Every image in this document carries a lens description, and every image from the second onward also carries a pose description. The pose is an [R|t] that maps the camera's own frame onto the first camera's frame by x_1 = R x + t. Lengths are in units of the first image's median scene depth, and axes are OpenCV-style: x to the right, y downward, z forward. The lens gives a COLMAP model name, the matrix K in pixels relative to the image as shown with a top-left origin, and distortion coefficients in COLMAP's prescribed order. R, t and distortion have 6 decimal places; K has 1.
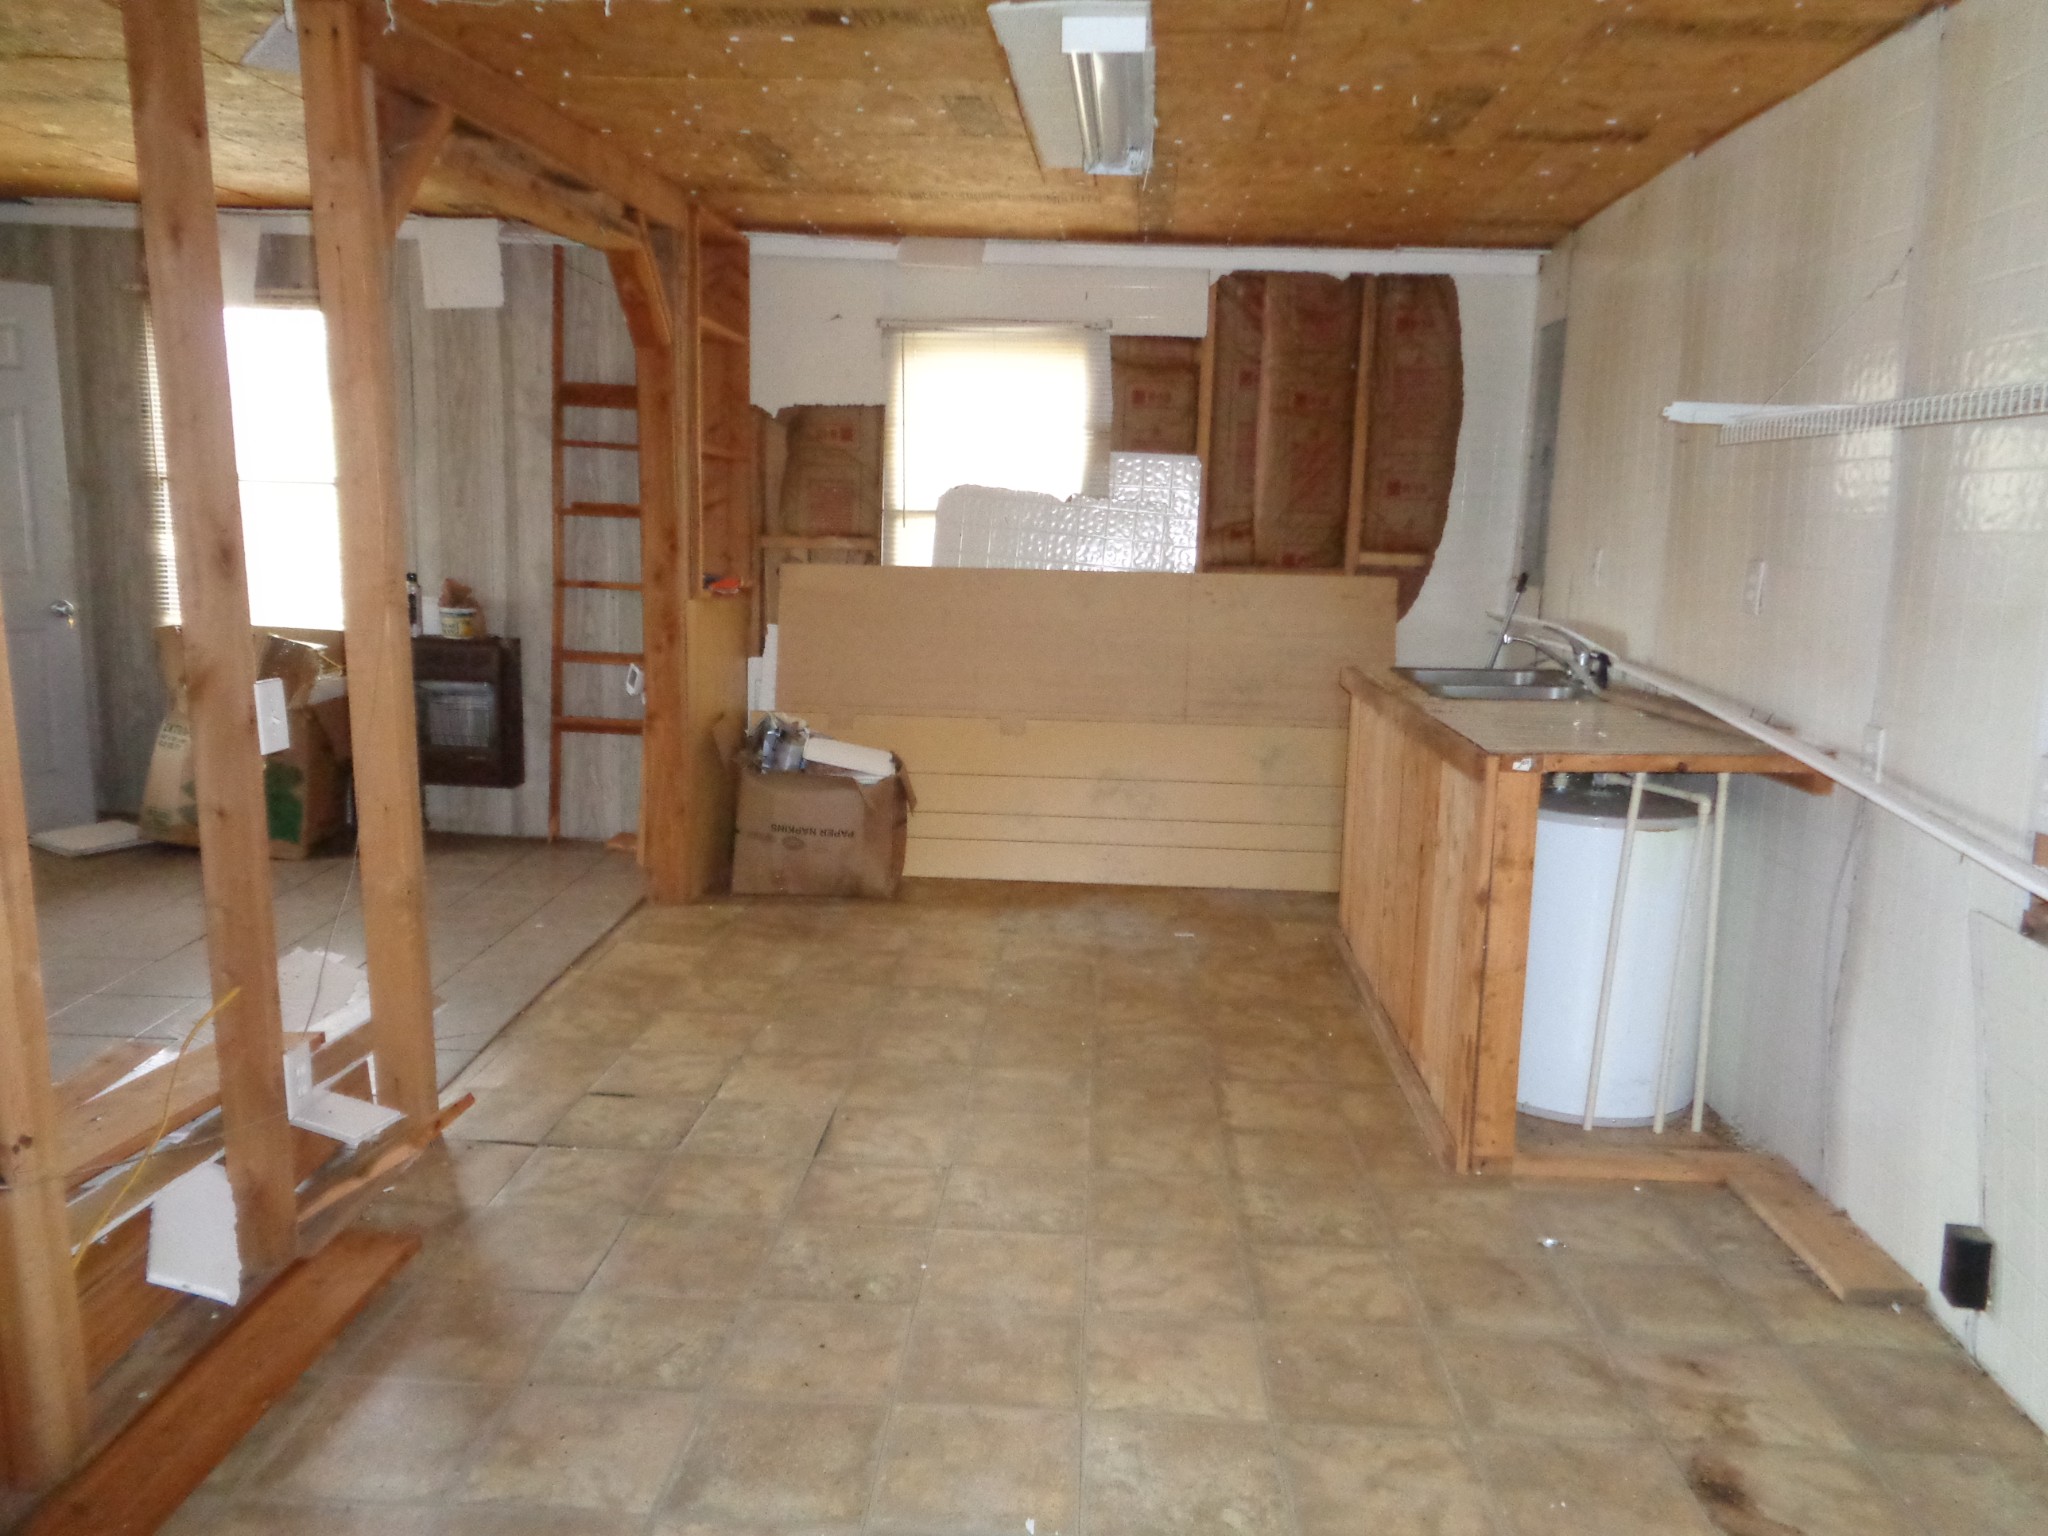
lens RADIAL K [[1476.3, 0, 1018.1], [0, 1476.3, 760.4], [0, 0, 1]] dist [-0.046341, 0.012239]
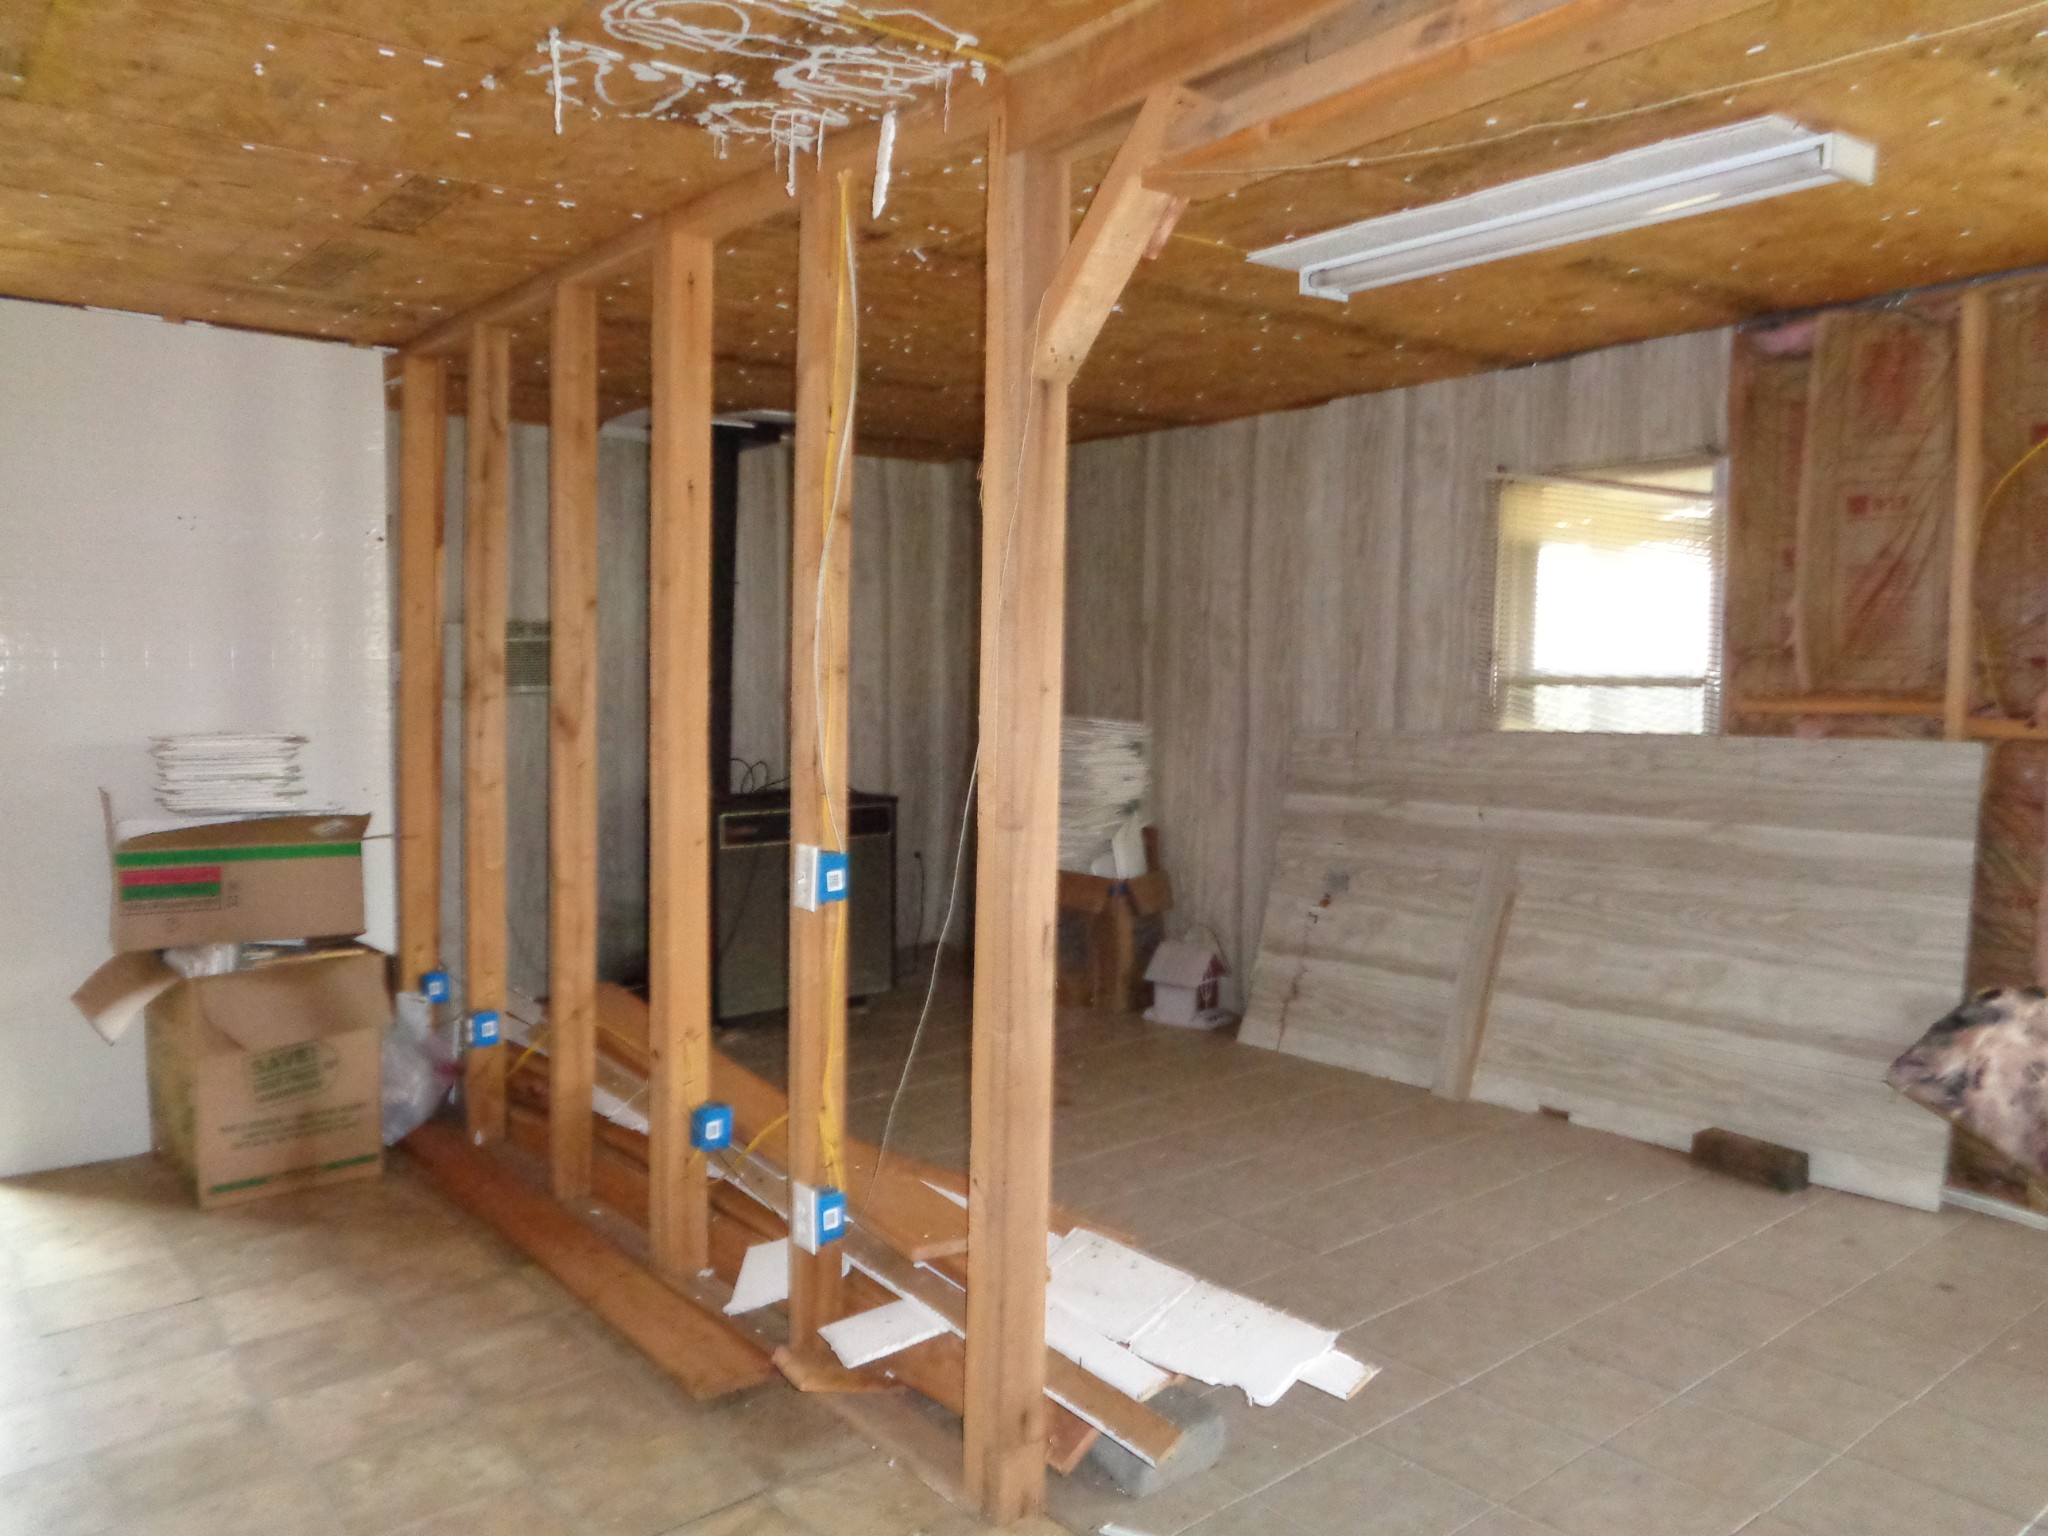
lens RADIAL K [[1476.3, 0, 1018.1], [0, 1476.3, 760.4], [0, 0, 1]] dist [-0.046341, 0.012239]
pose [[-0.734249, 0.016452, -0.678681, 0.113035], [-0.143965, 0.973196, 0.179344, -0.328567], [0.663440, 0.229390, -0.712199, 1.879383]]
